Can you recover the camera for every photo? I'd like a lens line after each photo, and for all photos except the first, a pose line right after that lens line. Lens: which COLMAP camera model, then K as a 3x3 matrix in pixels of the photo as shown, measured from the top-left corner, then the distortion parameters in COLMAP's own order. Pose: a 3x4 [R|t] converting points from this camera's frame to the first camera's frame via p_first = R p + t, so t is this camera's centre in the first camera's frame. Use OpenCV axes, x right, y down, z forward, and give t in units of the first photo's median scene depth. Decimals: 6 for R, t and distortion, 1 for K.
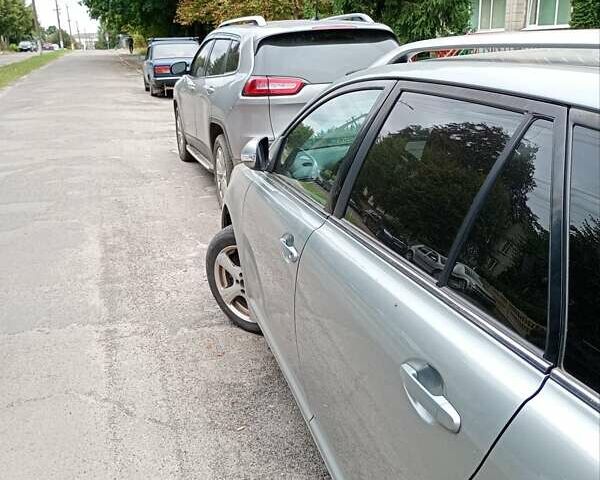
lens RADIAL K [[659.1, 0, 299.7], [0, 659.1, 239.7], [0, 0, 1]] dist [0.029425, 0.000000]
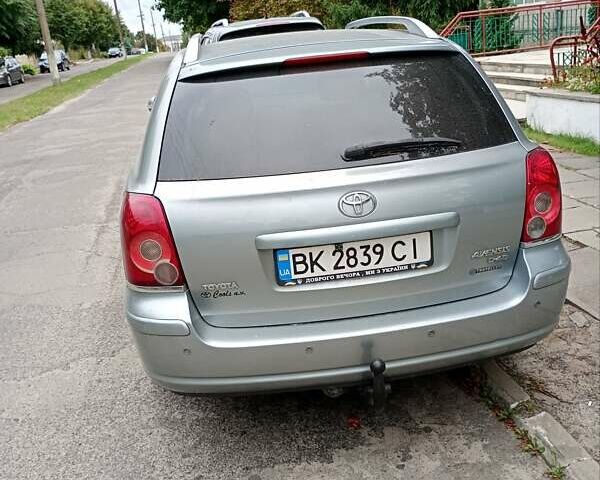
lens RADIAL K [[659.1, 0, 300.3], [0, 659.1, 238.0], [0, 0, 1]] dist [0.029425, 0.000000]
pose [[0.990765, -0.032714, -0.131583, 0.015948], [0.034370, 0.999356, 0.010337, 0.006639], [0.131160, -0.014764, 0.991251, -0.021524]]
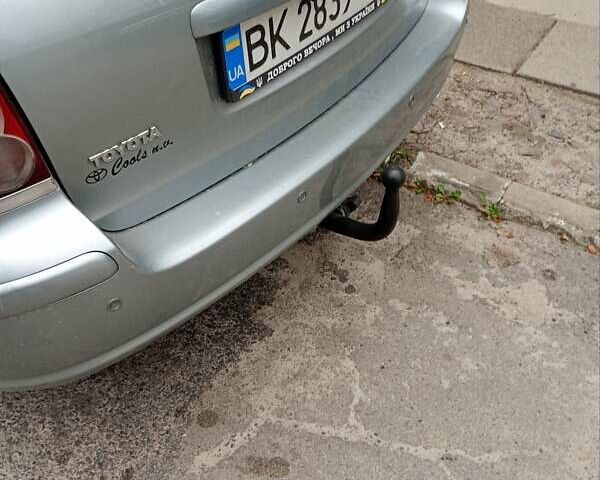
lens RADIAL K [[659.1, 0, 300.7], [0, 659.1, 238.6], [0, 0, 1]] dist [0.029425, 0.000000]
pose [[0.767445, -0.431785, 0.473909, -0.016437], [0.196683, 0.862117, 0.466979, 0.002487], [-0.610199, -0.265171, 0.746553, 0.023200]]
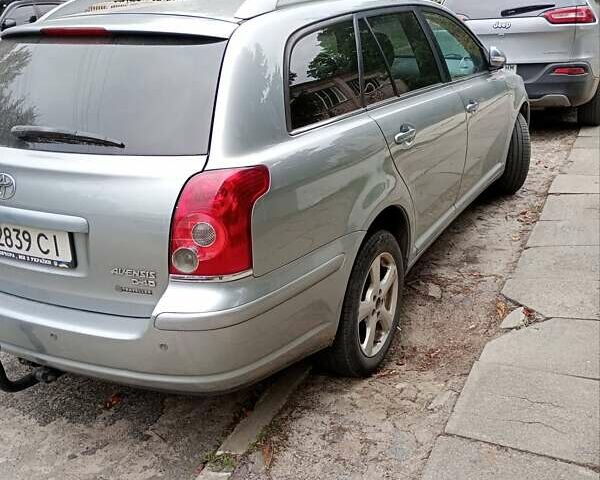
lens RADIAL K [[659.1, 0, 300.5], [0, 659.1, 243.8], [0, 0, 1]] dist [0.029425, 0.000000]
pose [[0.733006, 0.227827, -0.640934, 0.089422], [-0.175229, 0.973686, 0.145707, -0.007187], [0.657265, 0.005506, 0.753640, 0.021342]]
